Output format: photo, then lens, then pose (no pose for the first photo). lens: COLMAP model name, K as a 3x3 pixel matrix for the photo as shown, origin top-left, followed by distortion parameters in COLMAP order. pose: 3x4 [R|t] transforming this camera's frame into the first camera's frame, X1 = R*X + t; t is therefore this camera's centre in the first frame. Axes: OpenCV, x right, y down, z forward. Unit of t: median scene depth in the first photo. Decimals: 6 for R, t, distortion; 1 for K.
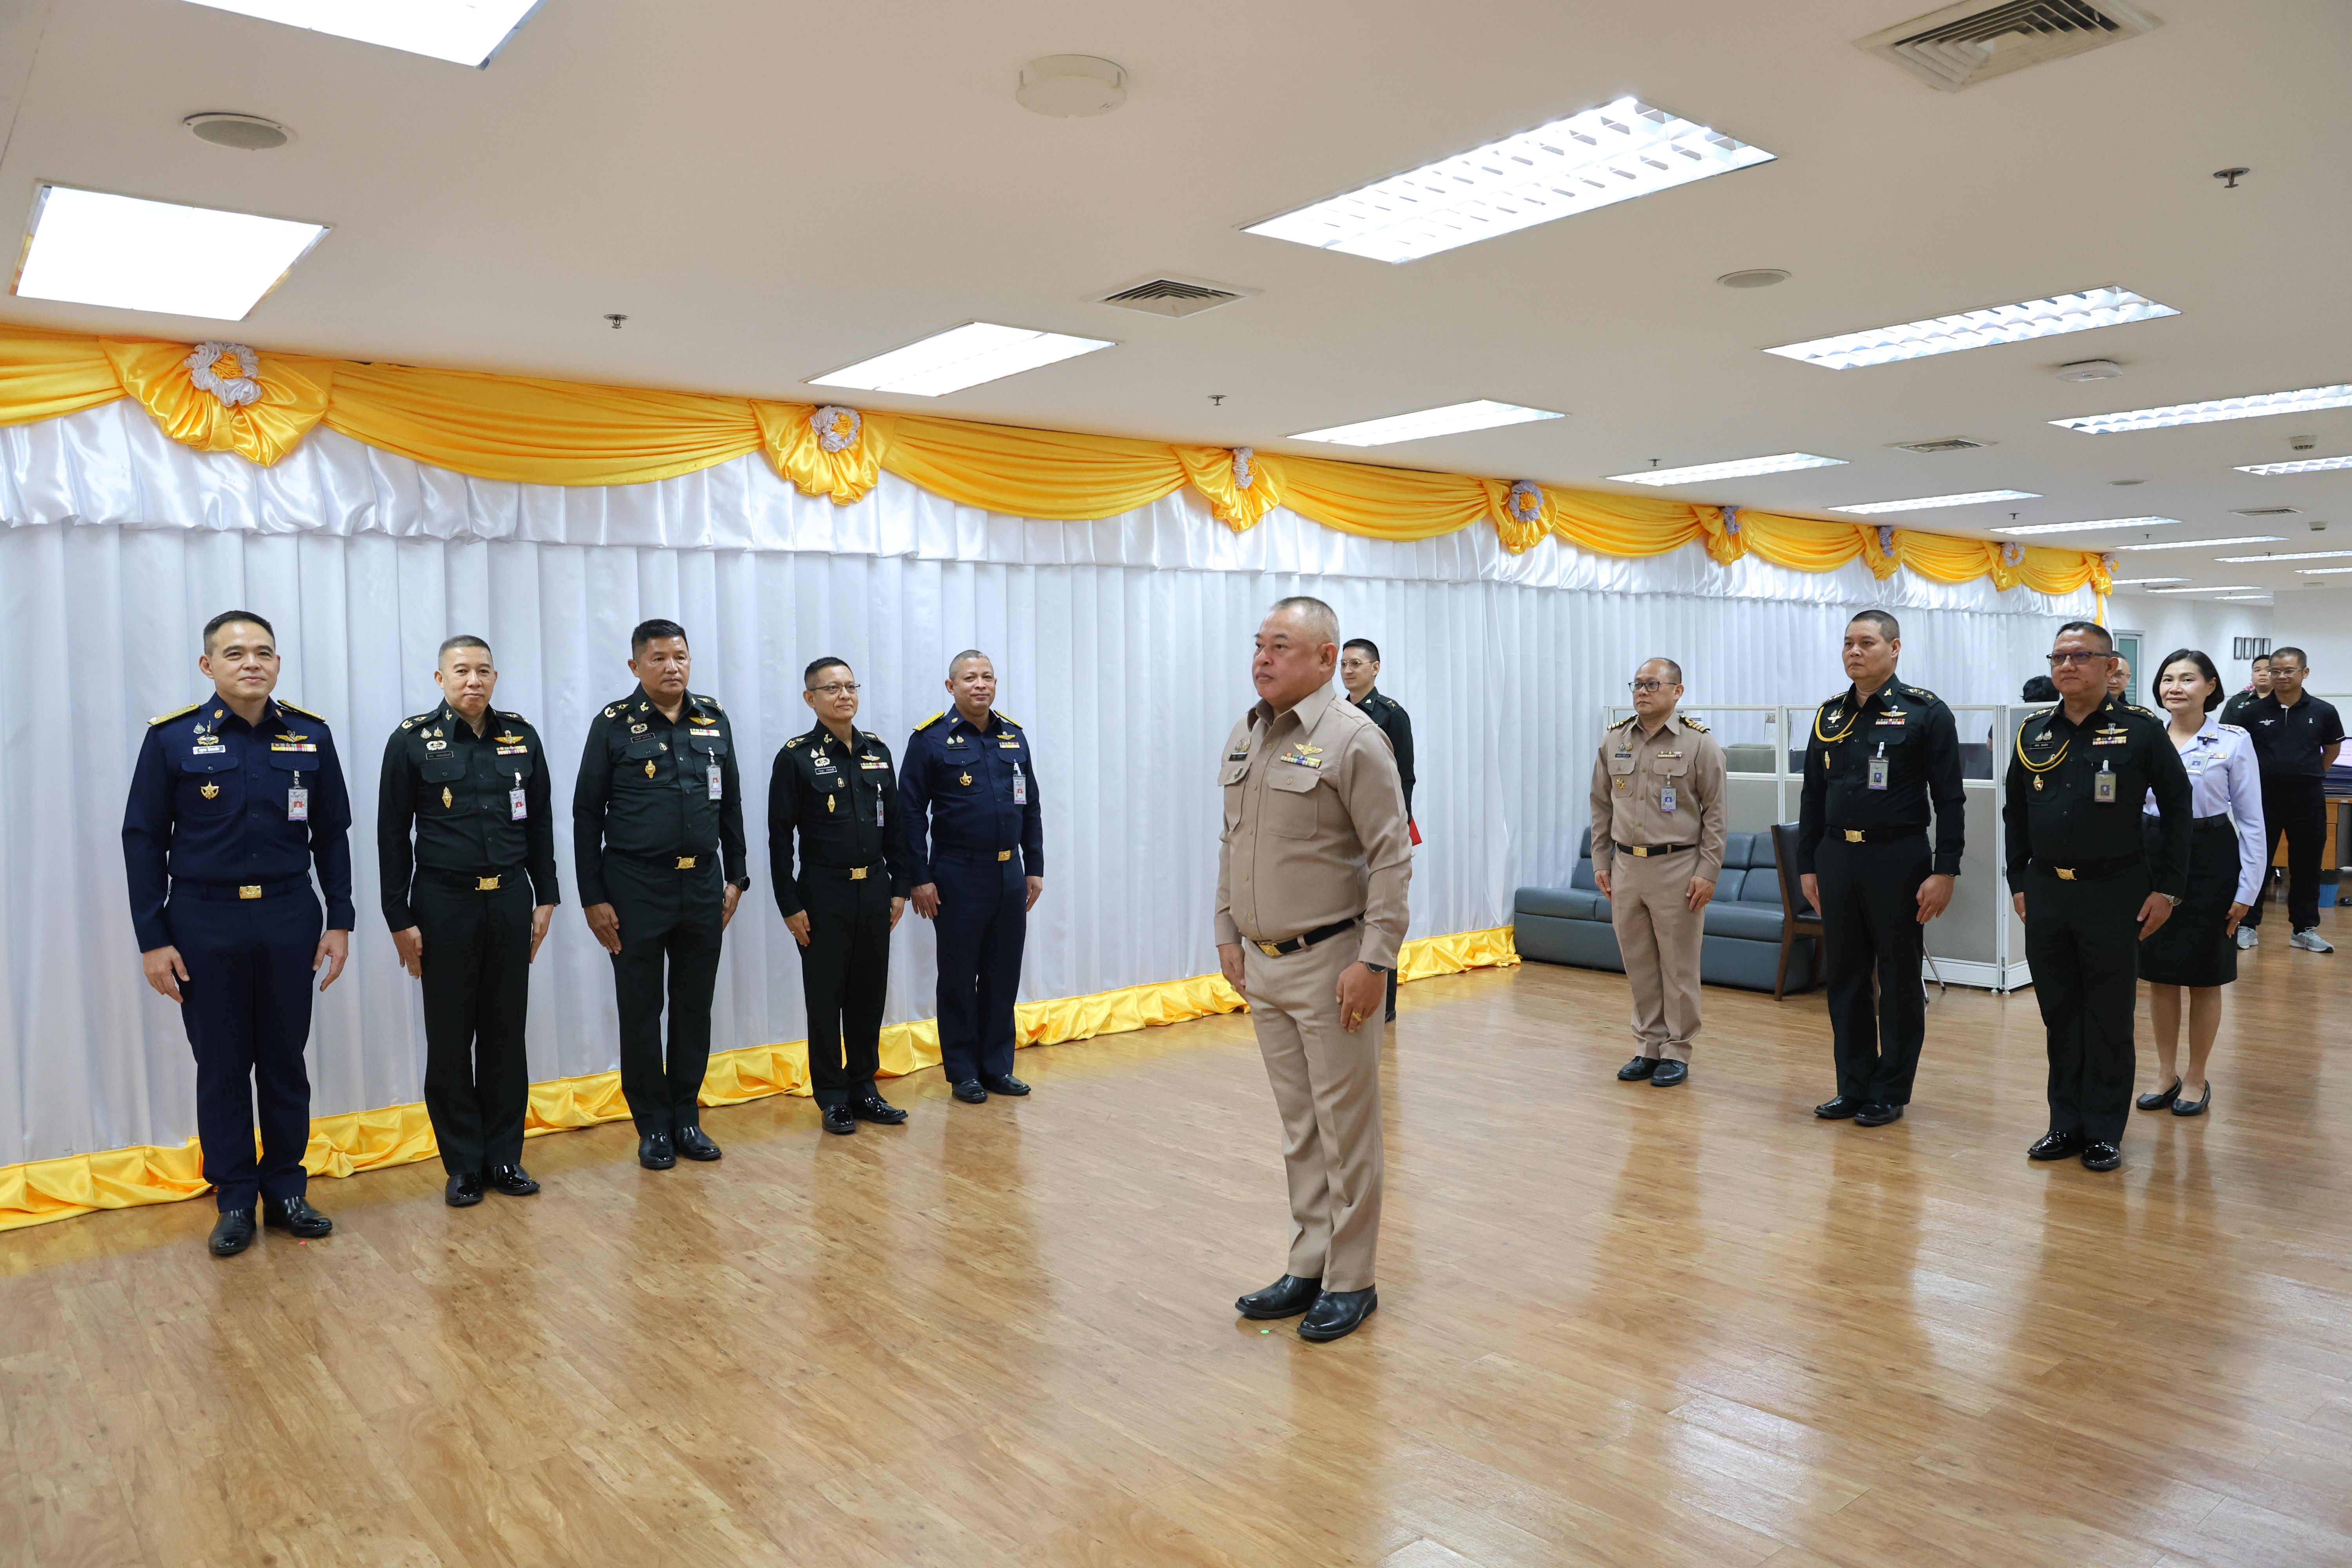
lens RADIAL K [[1635.3, 0, 1176.0], [0, 1635.3, 784.0], [0, 0, 1]] dist [-0.100299, 0.089024]
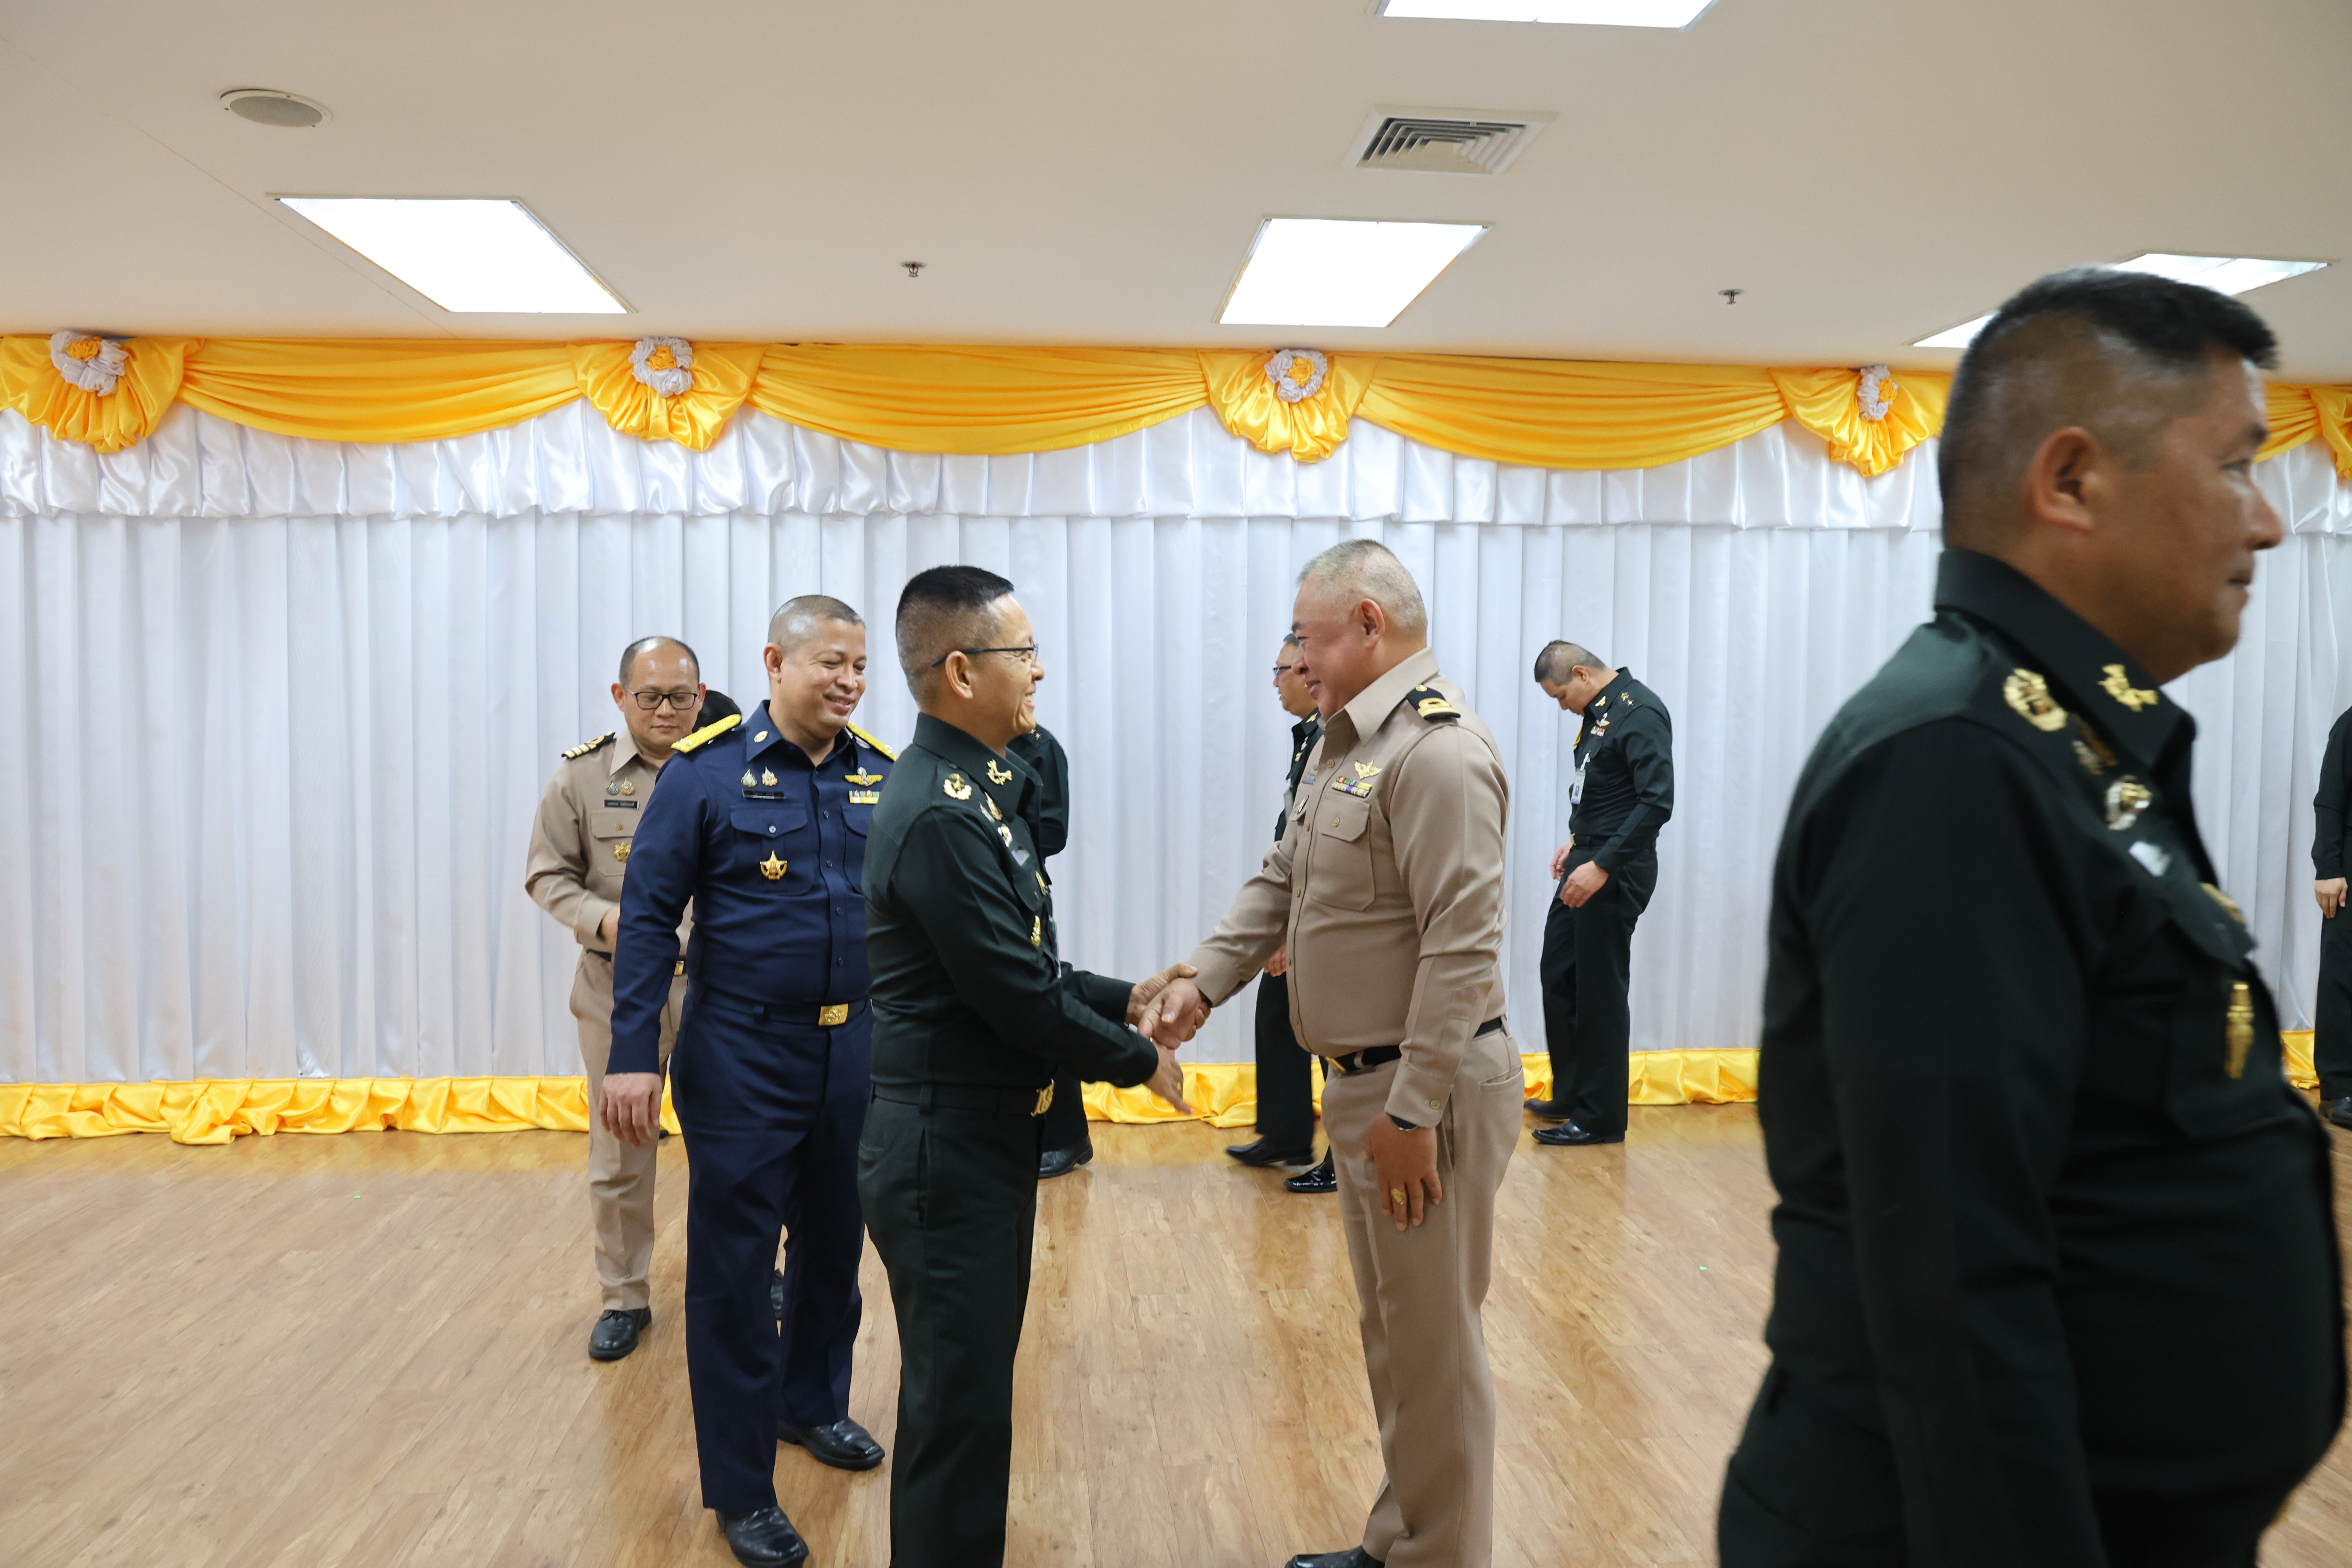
lens RADIAL K [[1635.3, 0, 1176.0], [0, 1635.3, 784.0], [0, 0, 1]] dist [-0.100299, 0.089024]
pose [[0.829325, 0.057506, -0.555800, 0.247298], [-0.047493, 0.998345, 0.032429, -0.024873], [0.556745, -0.000498, 0.830684, 0.243238]]
